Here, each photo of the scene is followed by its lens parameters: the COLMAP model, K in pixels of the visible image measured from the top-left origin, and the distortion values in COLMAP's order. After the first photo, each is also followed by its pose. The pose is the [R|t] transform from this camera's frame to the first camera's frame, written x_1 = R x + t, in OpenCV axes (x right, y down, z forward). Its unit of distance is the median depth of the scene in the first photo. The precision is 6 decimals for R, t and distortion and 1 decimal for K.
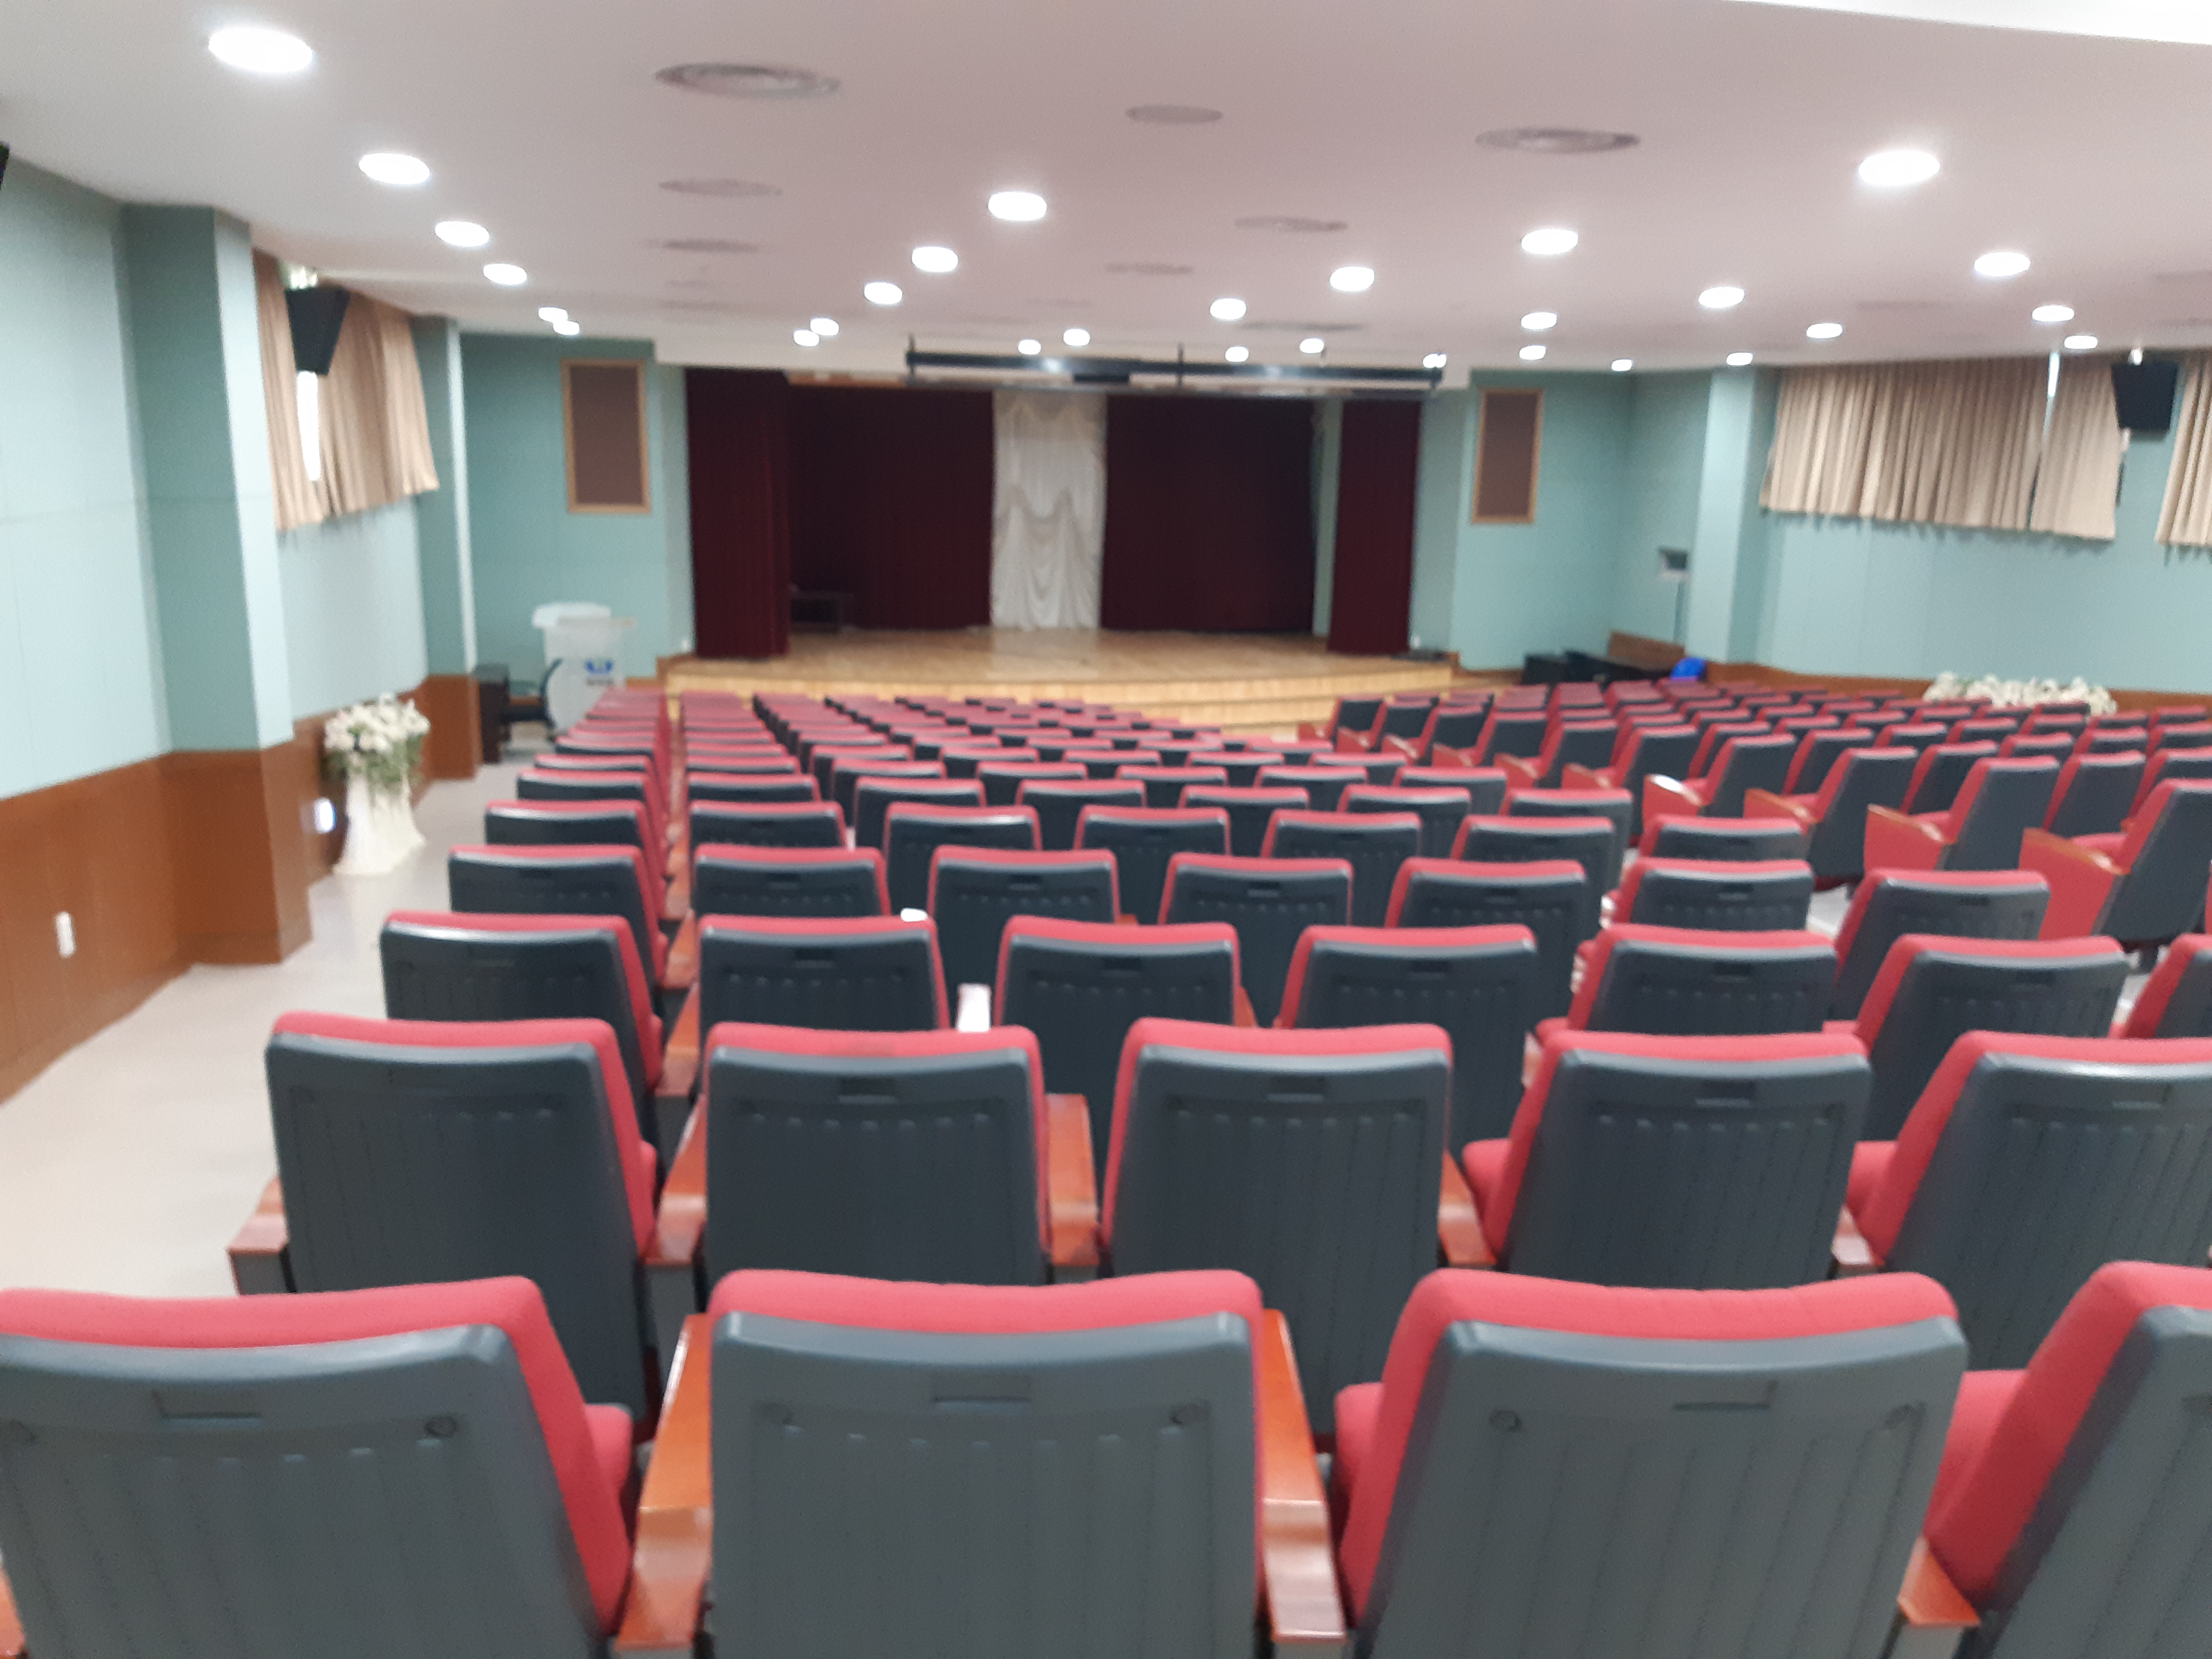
lens RADIAL K [[1728.6, 0, 1106.0], [0, 1728.6, 829.5], [0, 0, 1]] dist [0.101963, -0.209781]
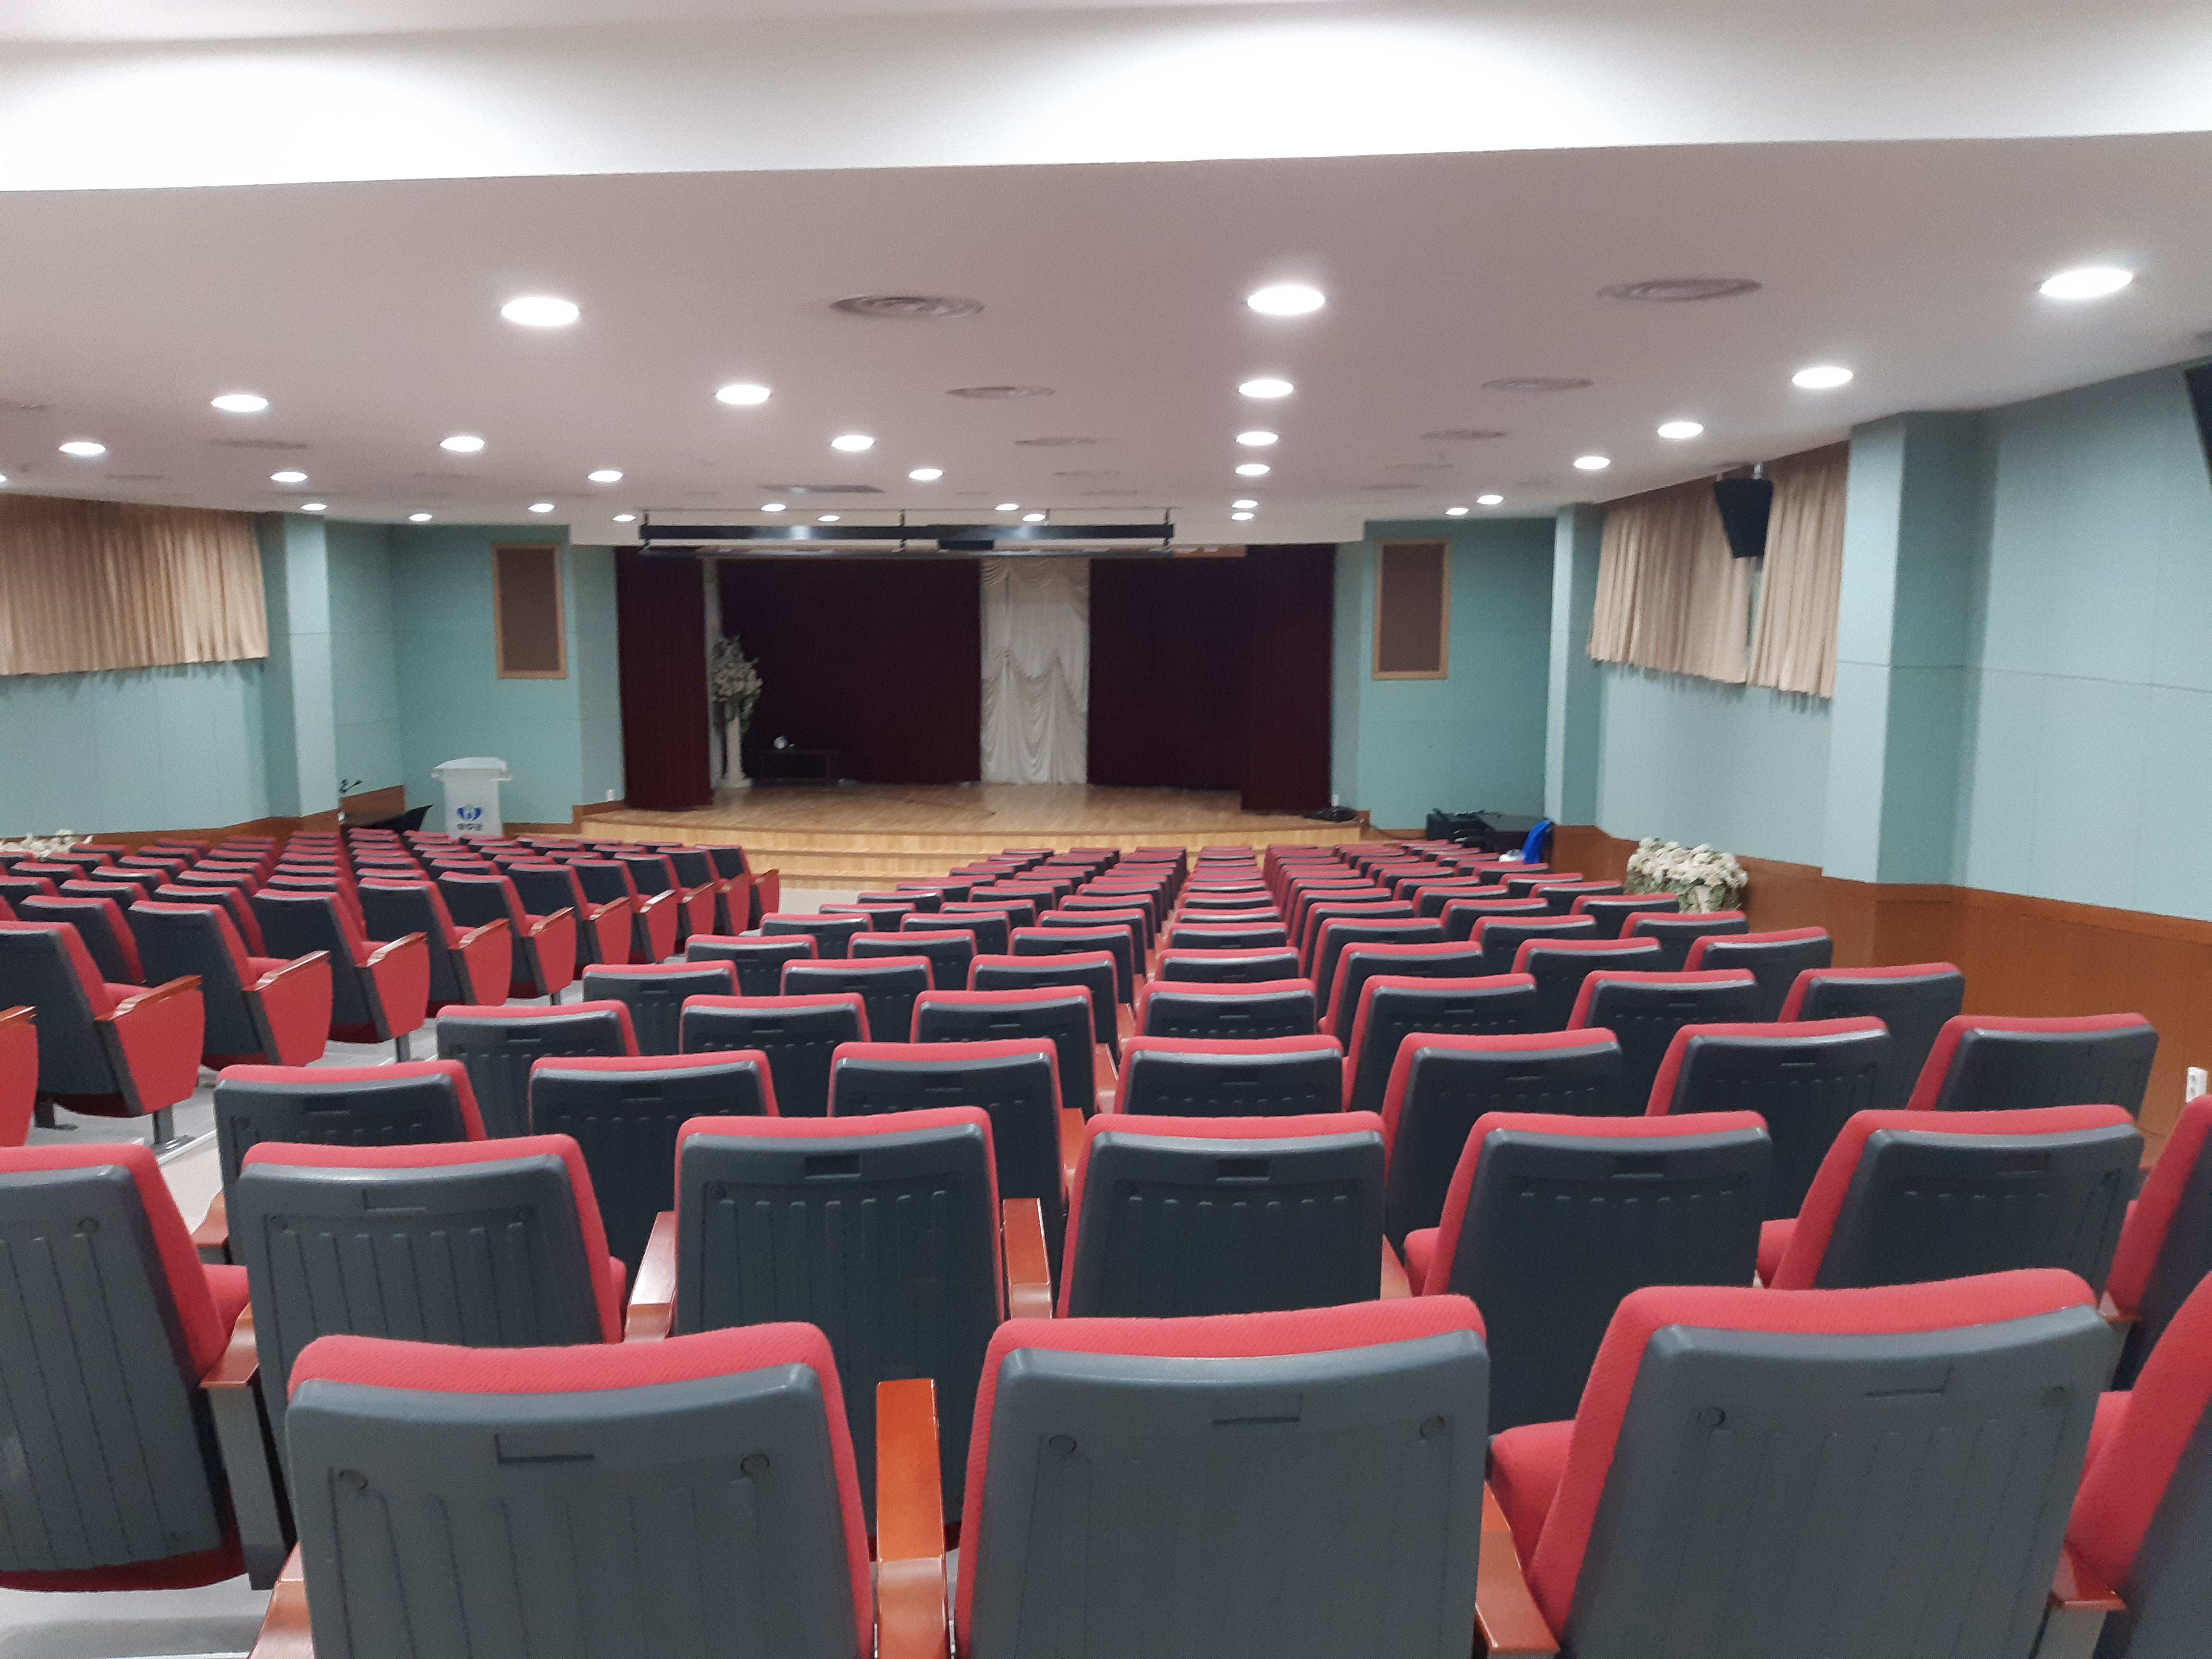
lens RADIAL K [[1722.2, 0, 1106.0], [0, 1722.2, 829.5], [0, 0, 1]] dist [0.123061, -0.222261]
pose [[0.948385, 0.015177, -0.316758, 0.380861], [-0.044931, 0.995209, -0.086840, -0.003396], [0.313922, 0.096590, 0.944523, 0.062287]]
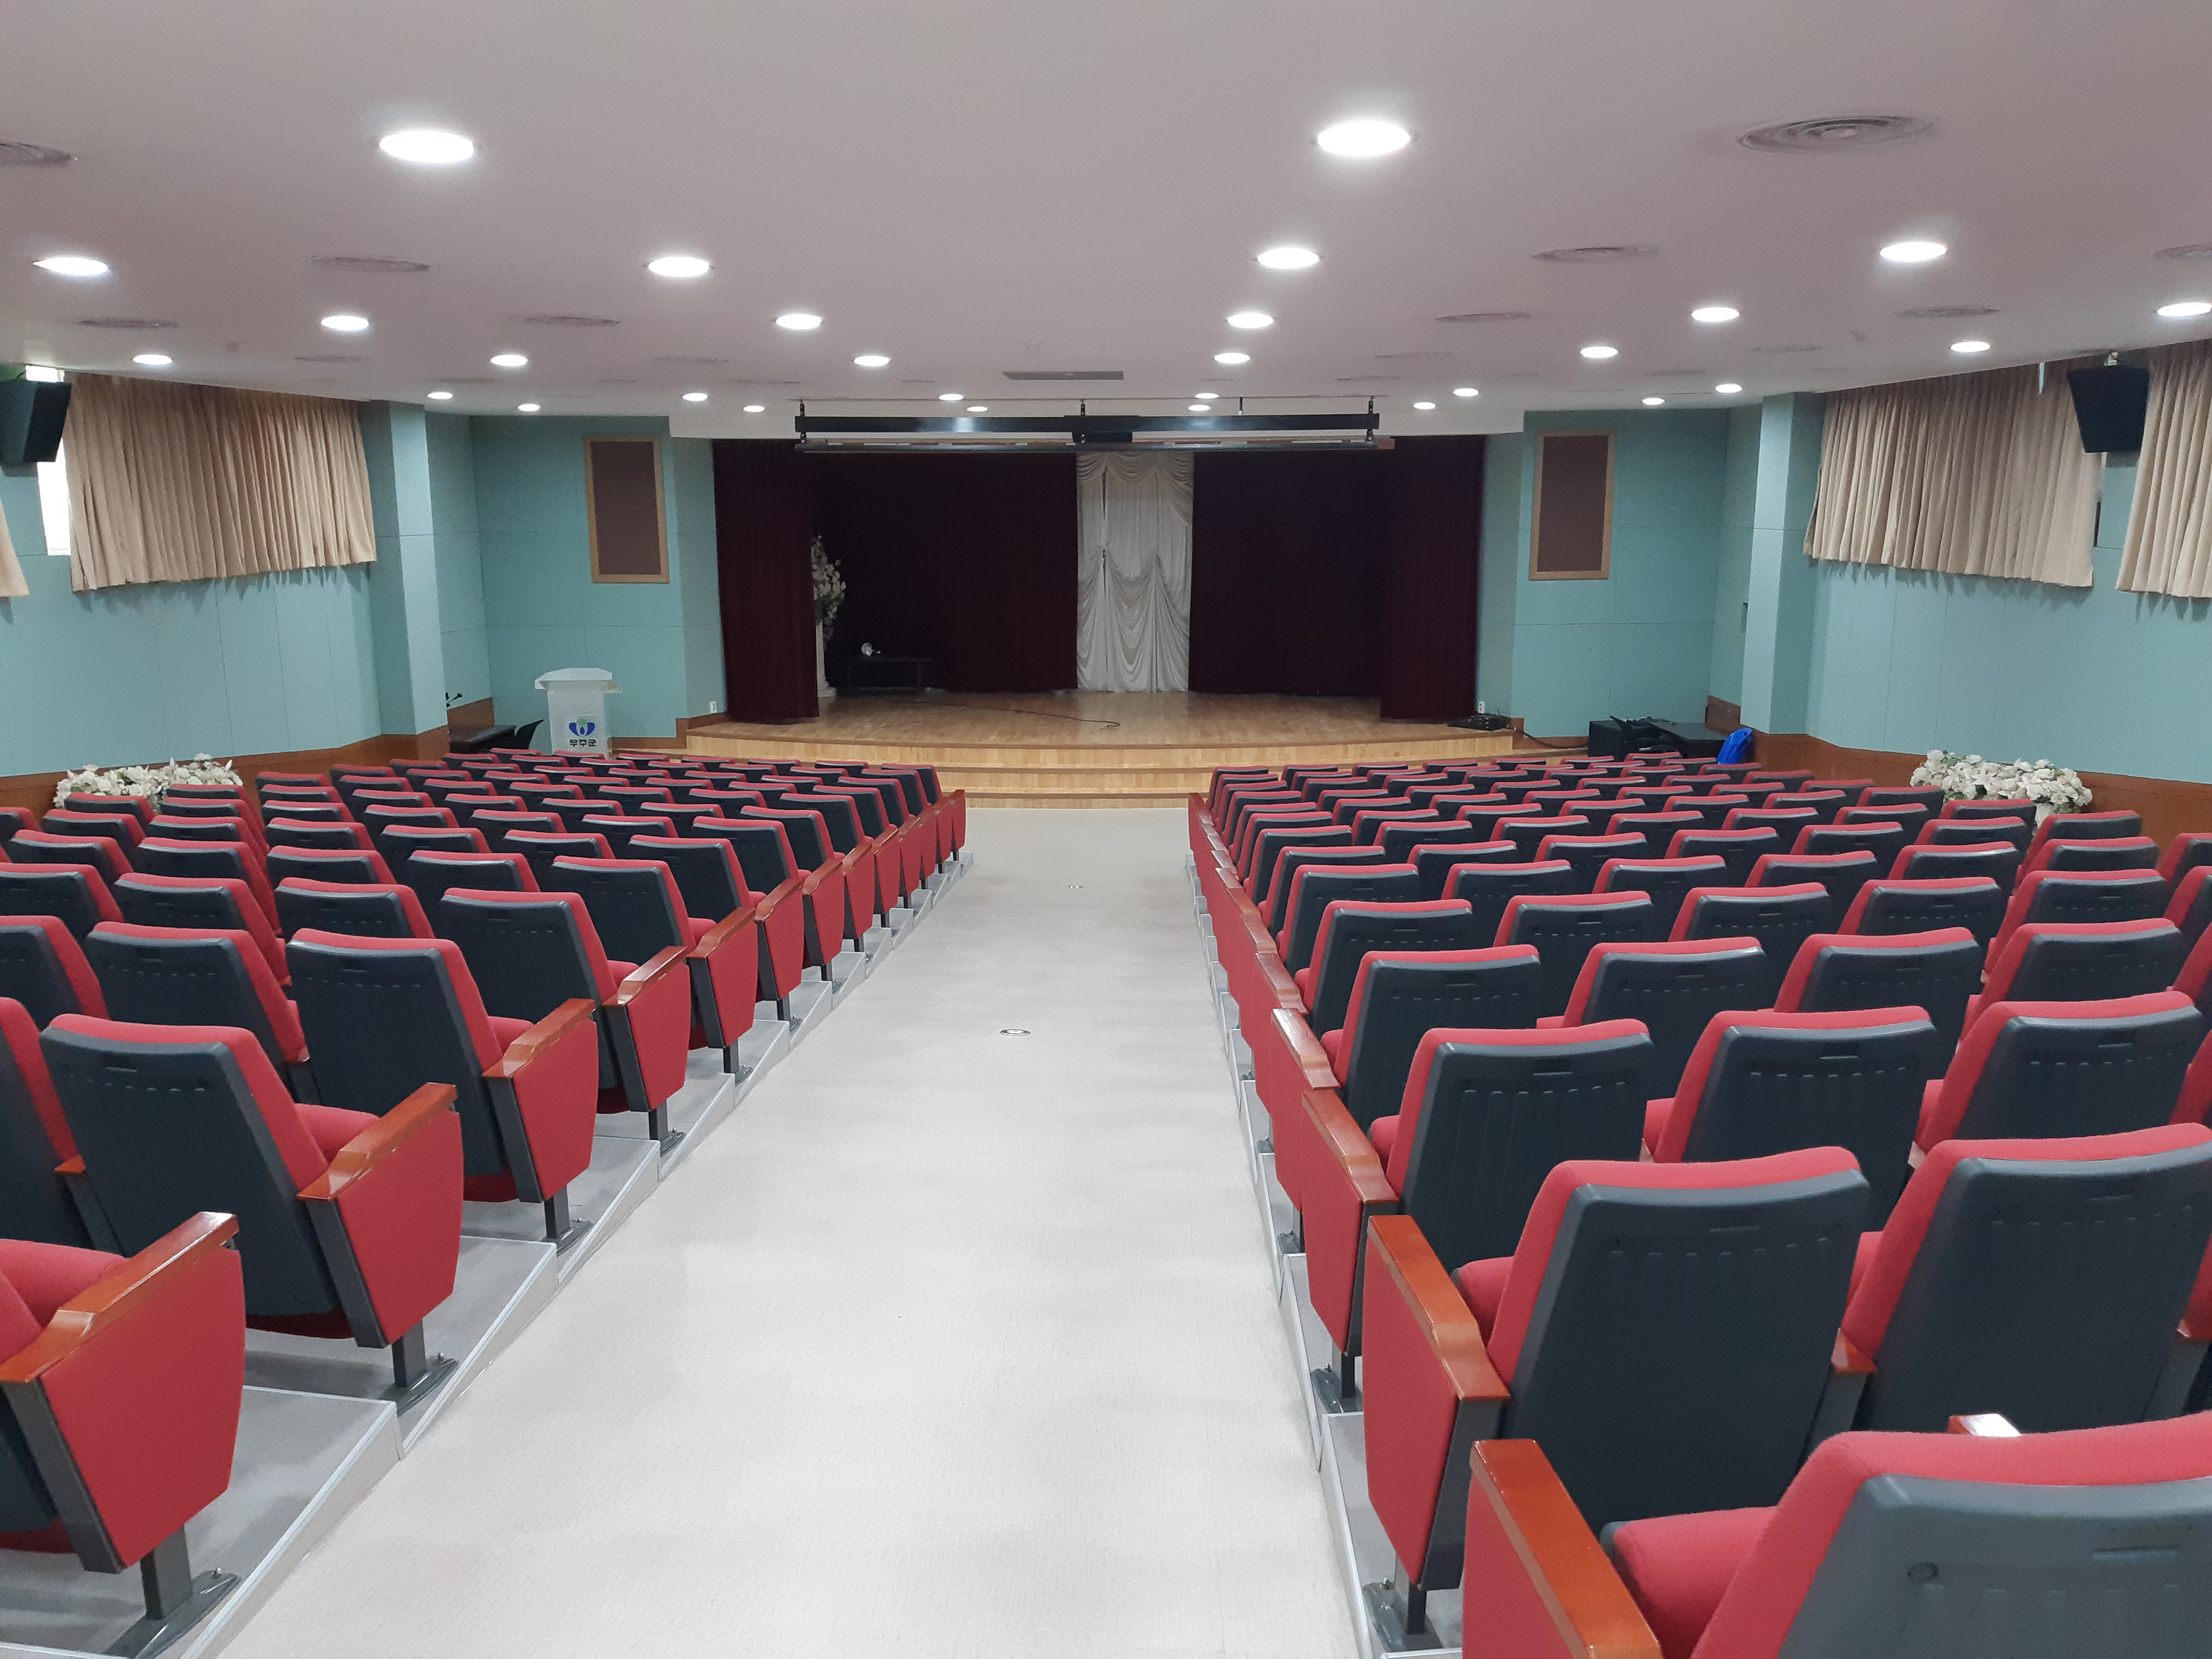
lens RADIAL K [[1728.6, 0, 1106.0], [0, 1728.6, 829.5], [0, 0, 1]] dist [0.101963, -0.209781]
pose [[0.963384, 0.023812, -0.267065, 0.246875], [-0.033116, 0.998989, -0.030386, -0.009639], [0.266072, 0.038118, 0.963199, 0.068214]]
